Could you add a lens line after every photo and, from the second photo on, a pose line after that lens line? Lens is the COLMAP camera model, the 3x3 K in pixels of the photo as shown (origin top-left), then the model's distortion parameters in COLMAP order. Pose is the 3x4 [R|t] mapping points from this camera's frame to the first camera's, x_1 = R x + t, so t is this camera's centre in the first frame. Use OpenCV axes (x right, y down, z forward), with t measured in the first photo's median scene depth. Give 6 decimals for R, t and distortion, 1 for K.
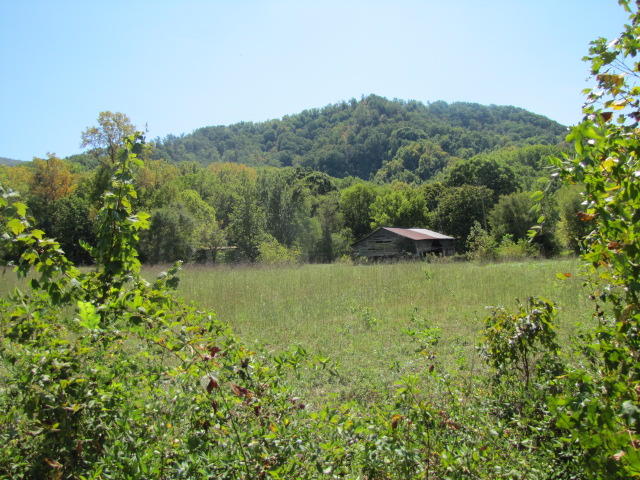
lens RADIAL K [[537.8, 0, 317.4], [0, 537.8, 234.7], [0, 0, 1]] dist [-0.185741, 0.169150]
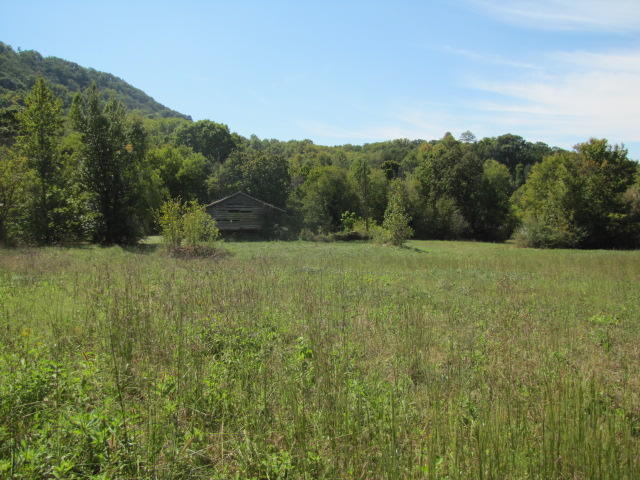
lens RADIAL K [[533.5, 0, 317.2], [0, 533.5, 230.6], [0, 0, 1]] dist [-0.189008, 0.169436]
pose [[0.696271, 0.037026, 0.716823, -0.040607], [-0.069665, 0.997440, 0.016146, 0.002472], [-0.714390, -0.061179, 0.697068, 0.045571]]
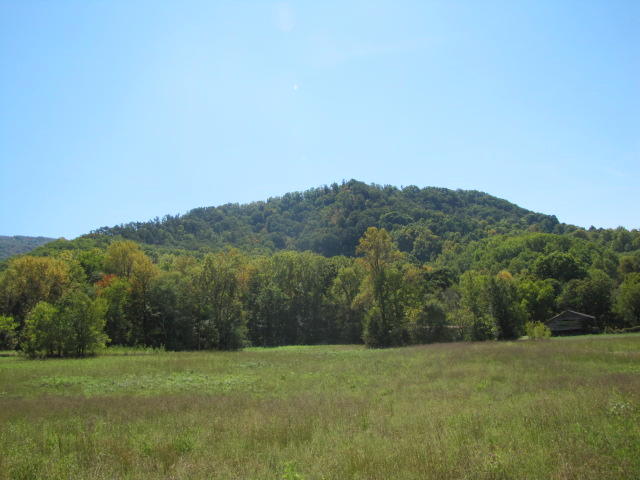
lens RADIAL K [[537.8, 0, 317.4], [0, 537.8, 234.7], [0, 0, 1]] dist [-0.185741, 0.169150]
pose [[0.994146, 0.008353, 0.107722, -0.085883], [0.006895, 0.990070, -0.140407, -0.002890], [-0.107825, 0.140327, 0.984216, -0.044130]]
